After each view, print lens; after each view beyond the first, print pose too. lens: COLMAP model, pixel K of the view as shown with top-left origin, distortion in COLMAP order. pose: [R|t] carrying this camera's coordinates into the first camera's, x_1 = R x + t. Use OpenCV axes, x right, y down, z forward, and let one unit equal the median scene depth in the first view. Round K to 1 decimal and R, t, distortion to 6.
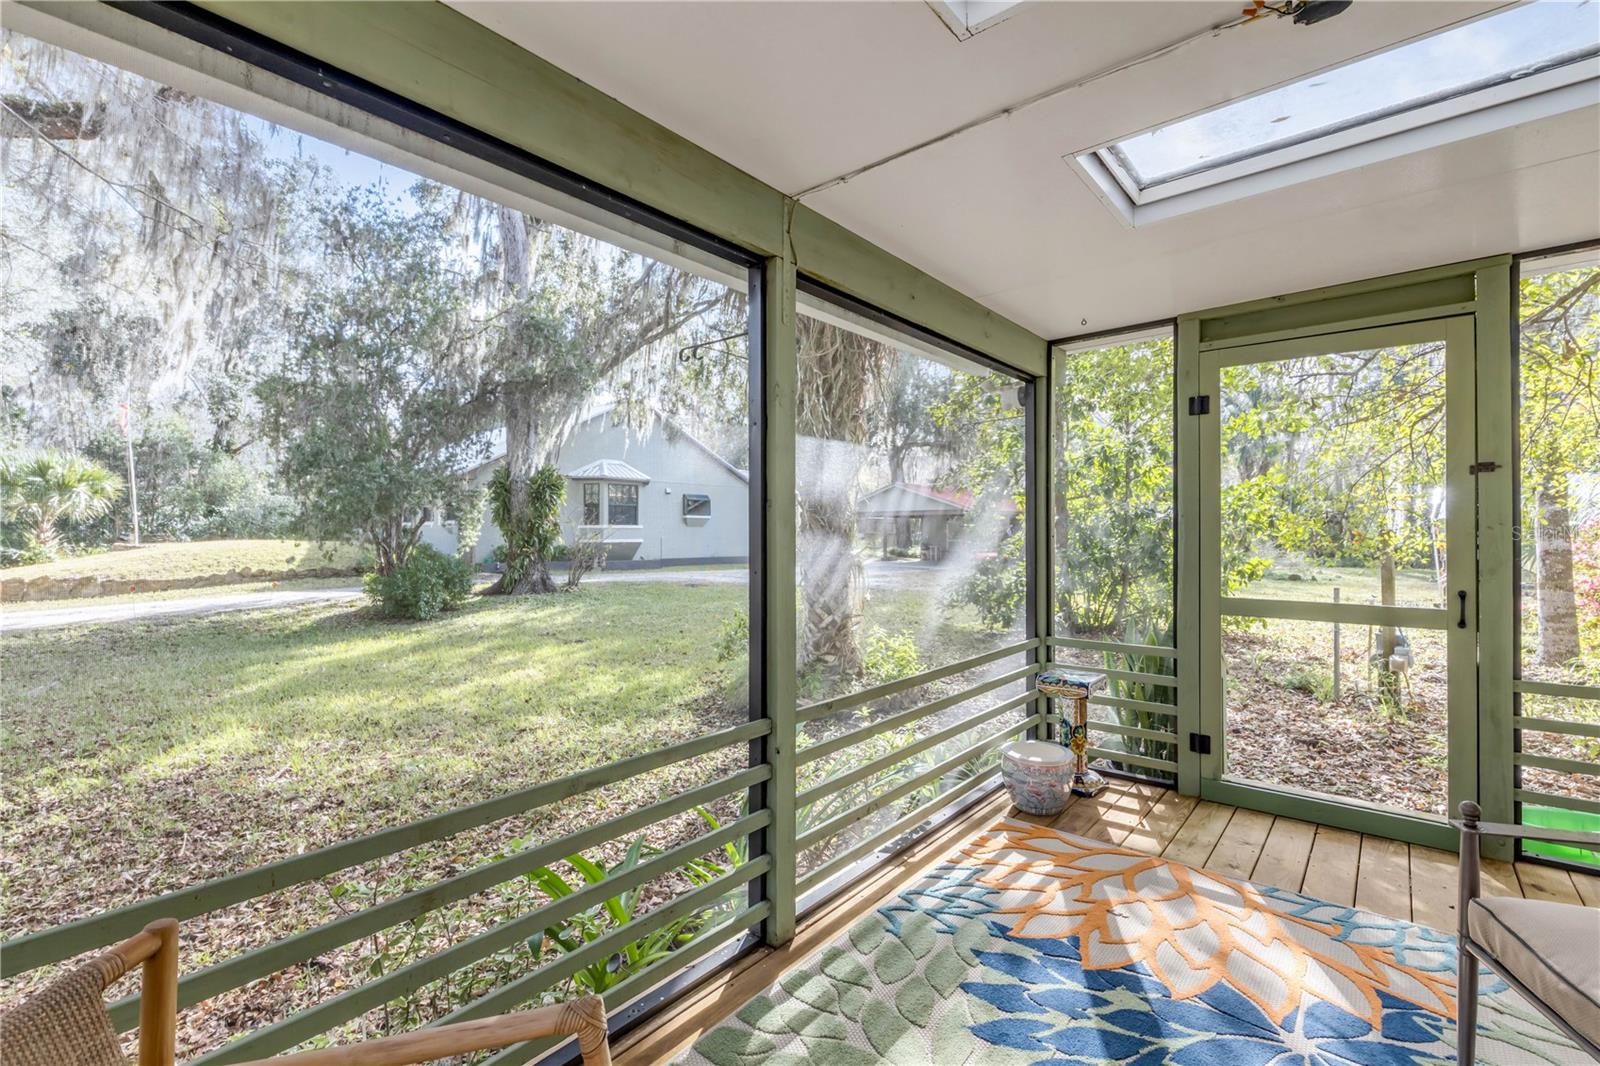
lens RADIAL K [[729.9, 0, 801.6], [0, 729.9, 535.1], [0, 0, 1]] dist [0.009040, -0.000082]
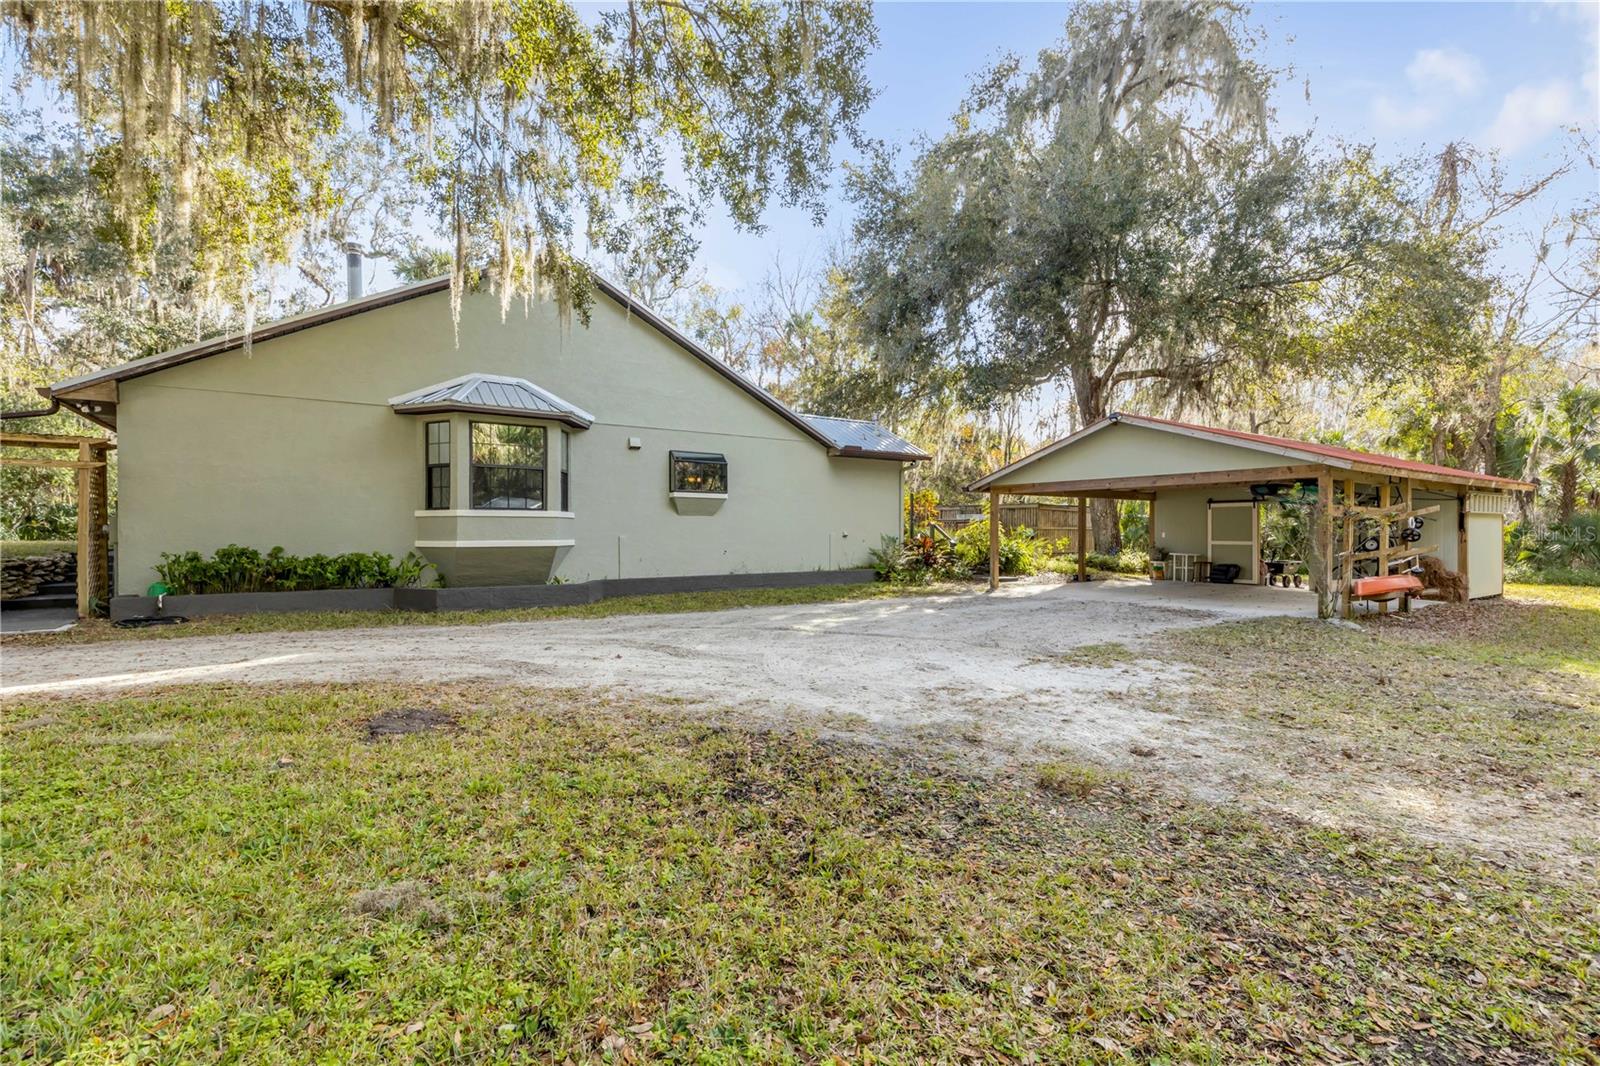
lens RADIAL K [[729.9, 0, 797.4], [0, 729.9, 532.9], [0, 0, 1]] dist [0.009040, -0.000082]
pose [[0.978723, 0.004592, -0.205133, 0.027309], [-0.003194, 0.999969, 0.007143, -0.003253], [0.205160, -0.006336, 0.978708, 0.547745]]
